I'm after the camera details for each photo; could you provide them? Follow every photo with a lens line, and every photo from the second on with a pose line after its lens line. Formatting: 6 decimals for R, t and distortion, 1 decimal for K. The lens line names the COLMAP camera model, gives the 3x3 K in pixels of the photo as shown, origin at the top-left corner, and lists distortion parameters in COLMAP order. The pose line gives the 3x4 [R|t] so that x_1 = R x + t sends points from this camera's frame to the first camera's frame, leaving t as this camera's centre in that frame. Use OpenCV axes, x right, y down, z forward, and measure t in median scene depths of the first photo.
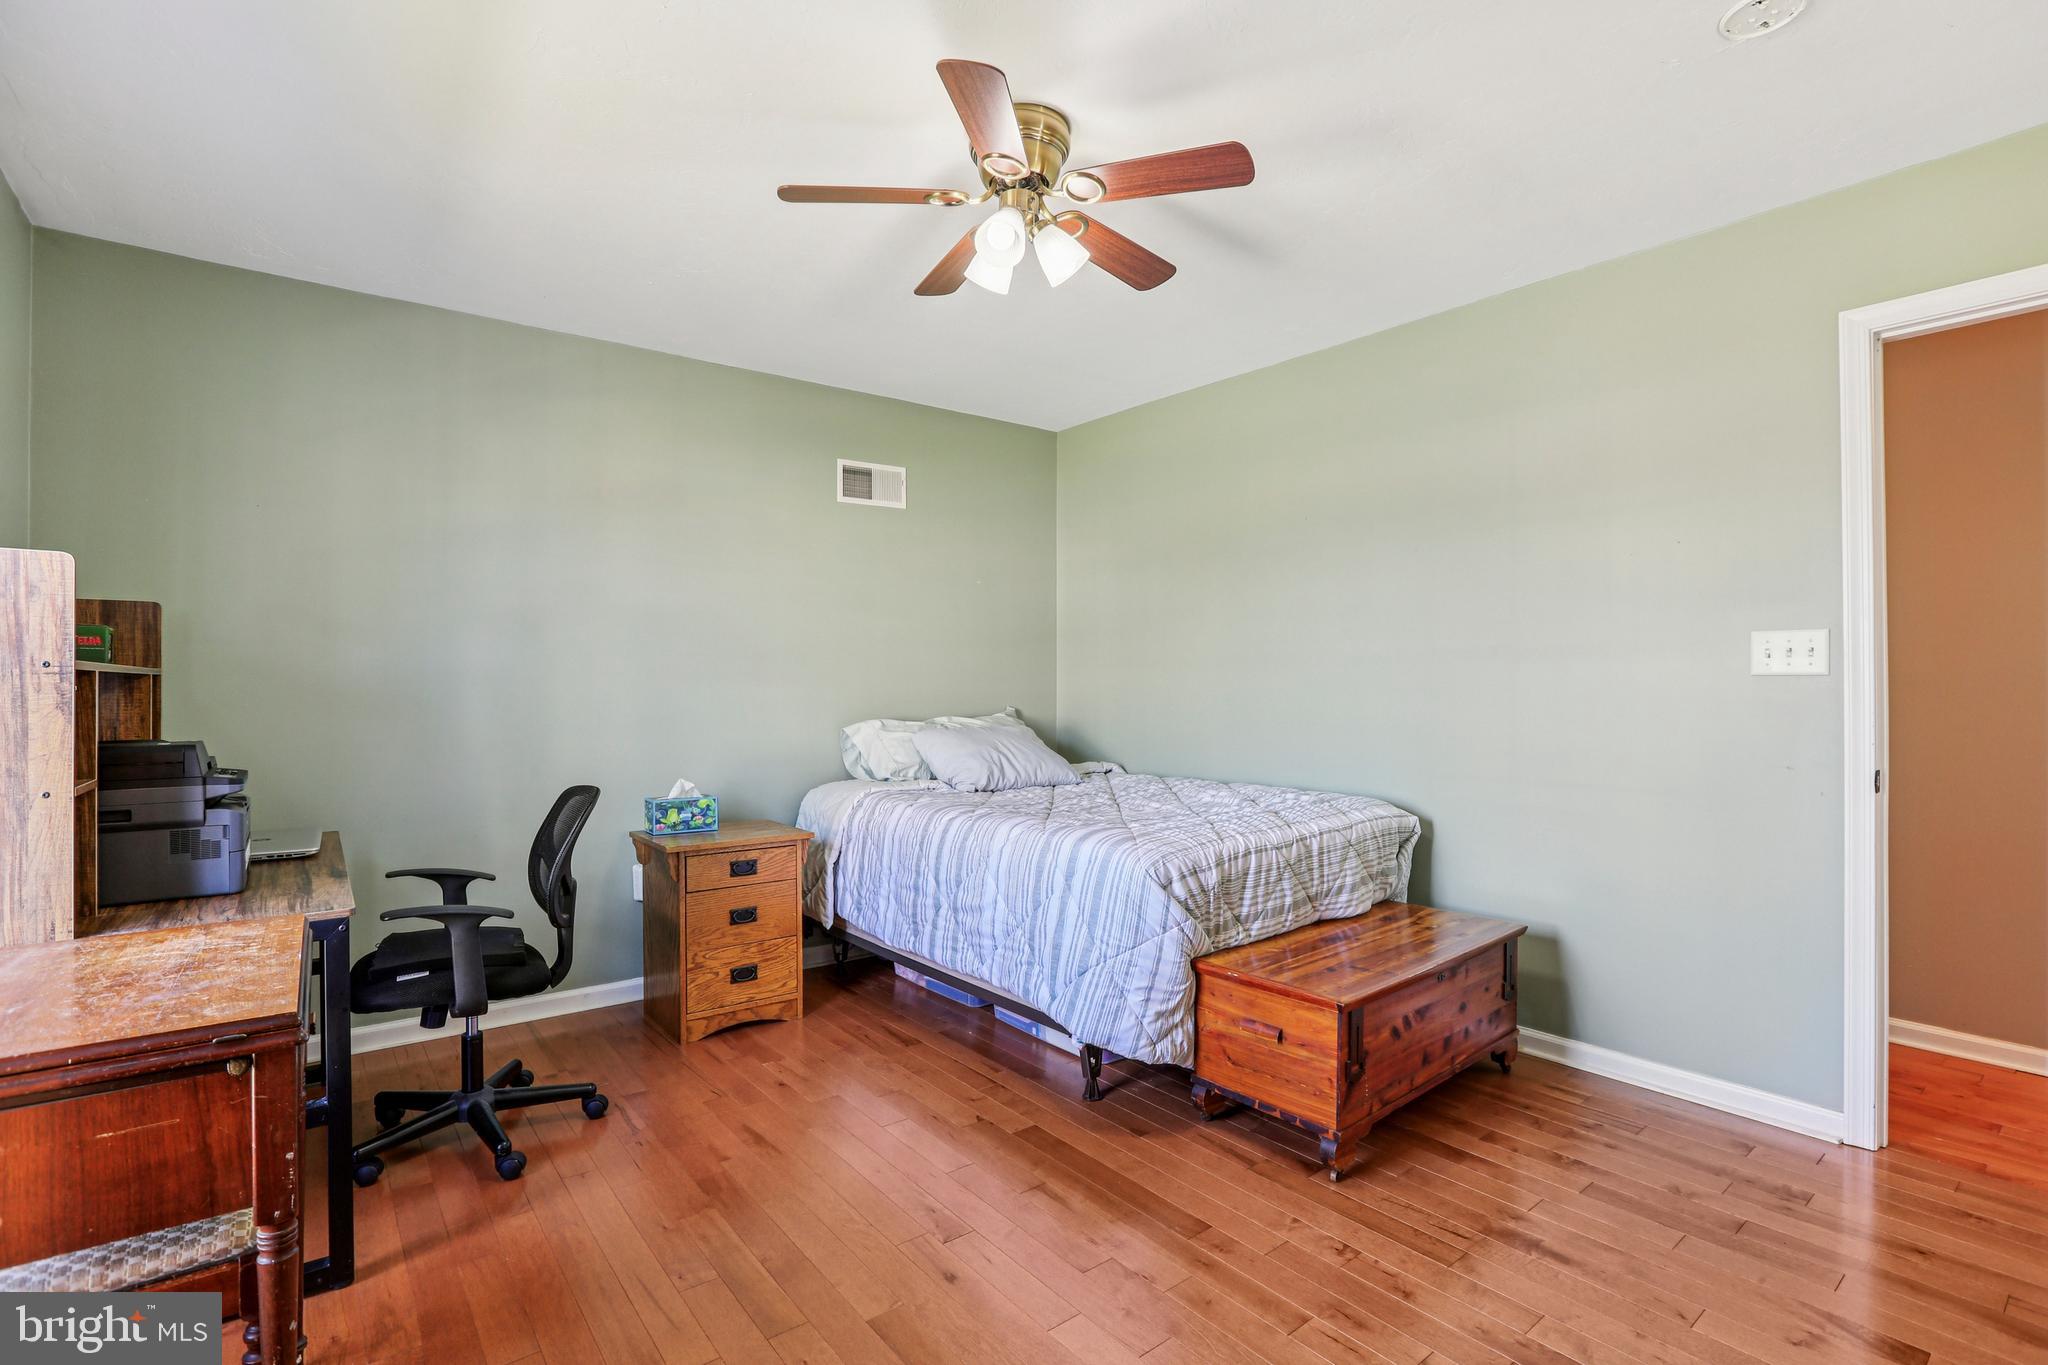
lens RADIAL K [[950.7, 0, 1023.2], [0, 950.7, 684.7], [0, 0, 1]] dist [-0.044280, 0.010973]
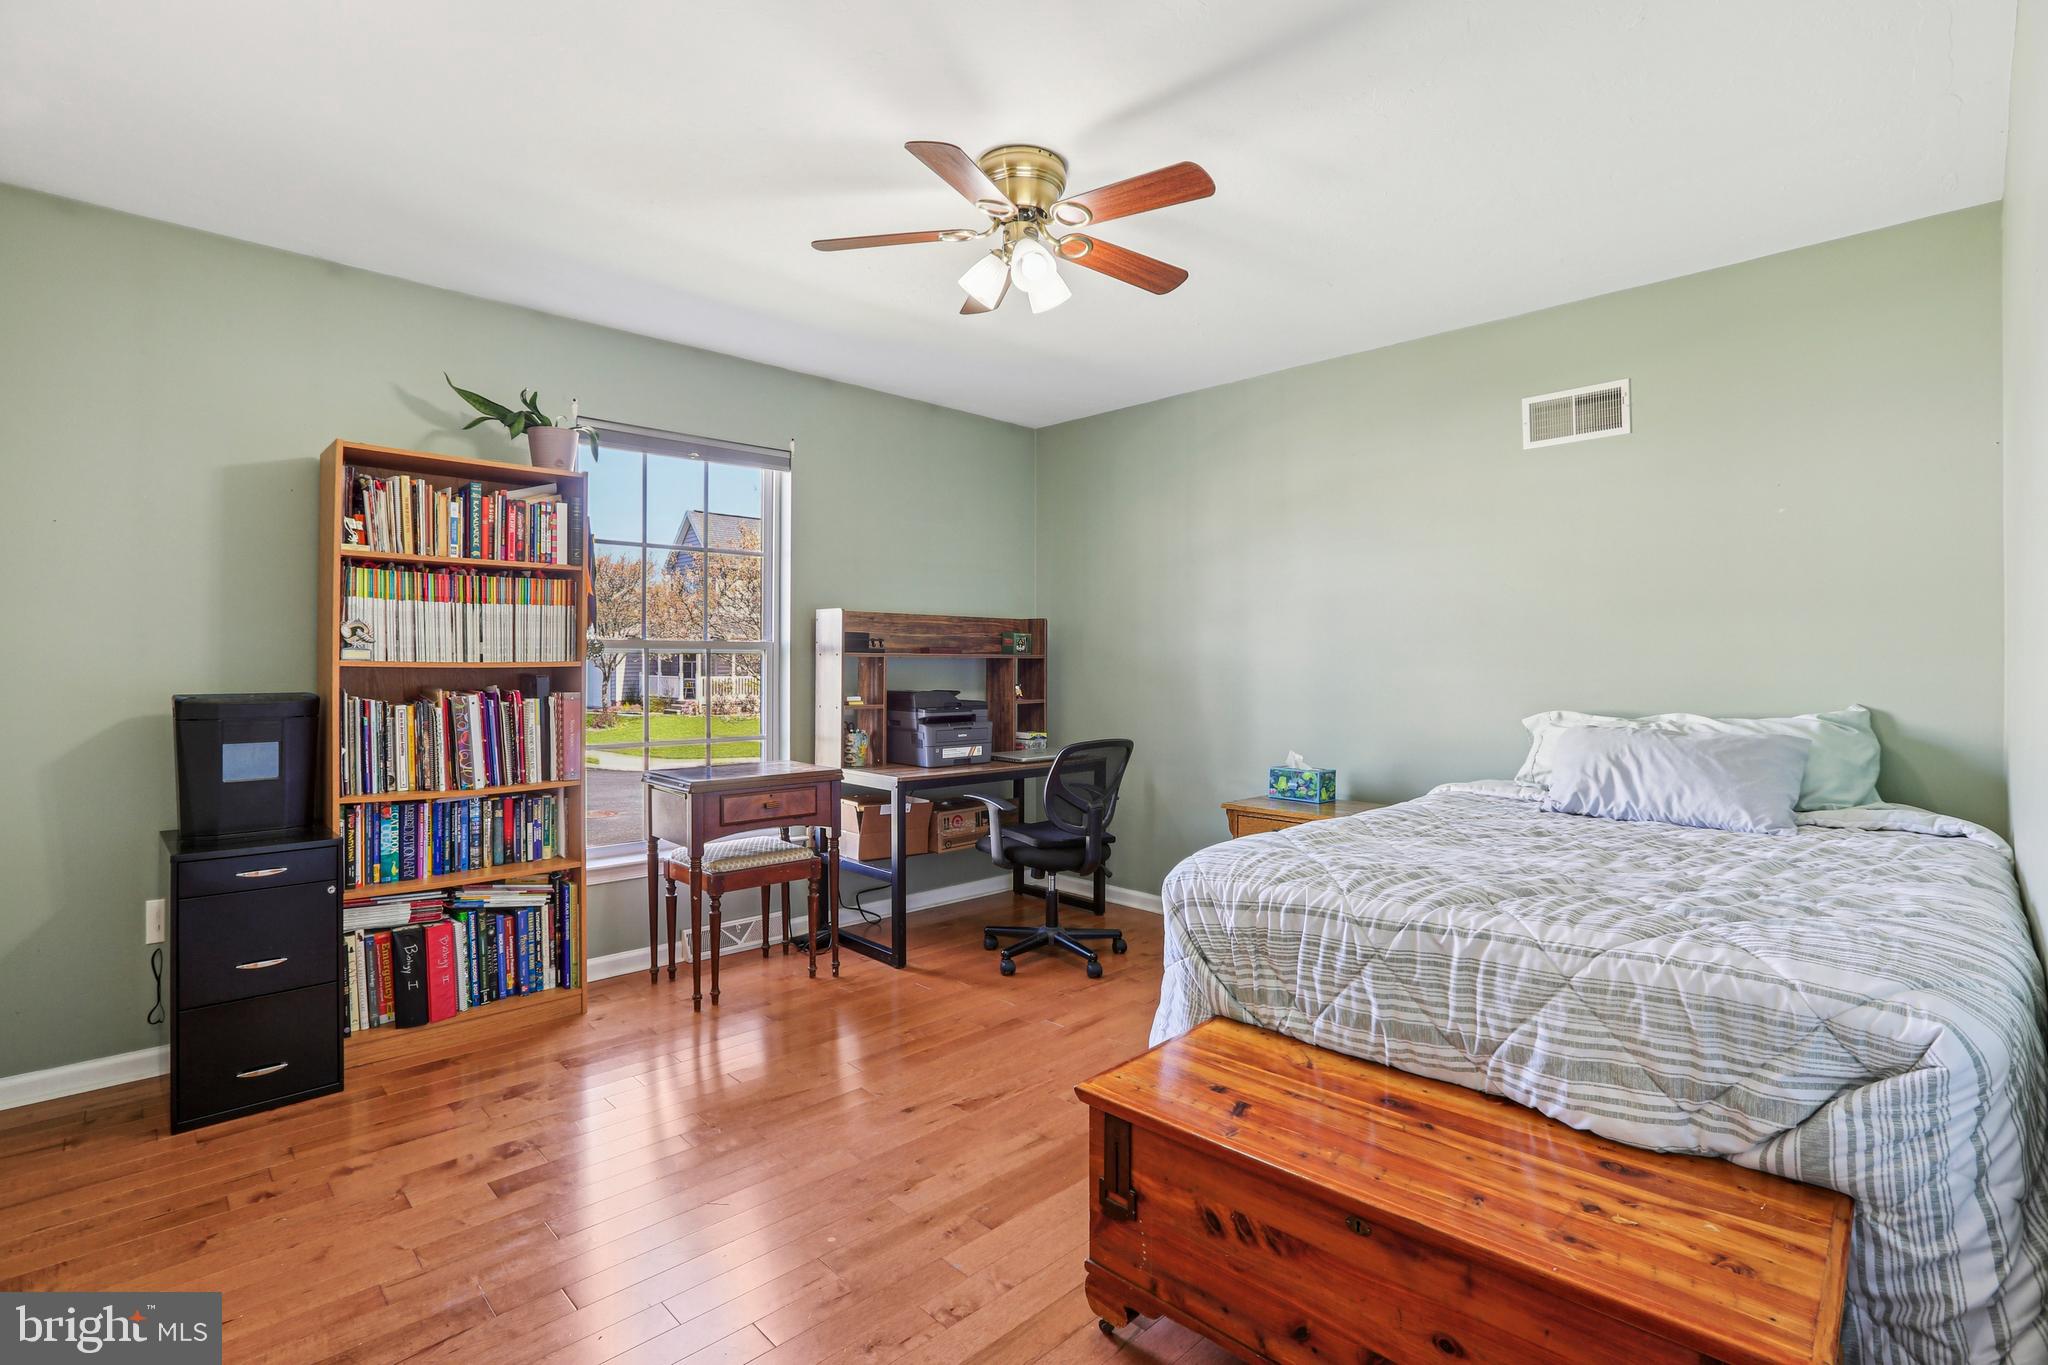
lens RADIAL K [[950.7, 0, 1023.1], [0, 950.7, 671.1], [0, 0, 1]] dist [-0.044280, 0.010973]
pose [[0.109058, 0.009153, -0.993993, 0.843122], [-0.006306, 0.999944, 0.008516, -0.001758], [0.994015, 0.005339, 0.109110, 0.675991]]
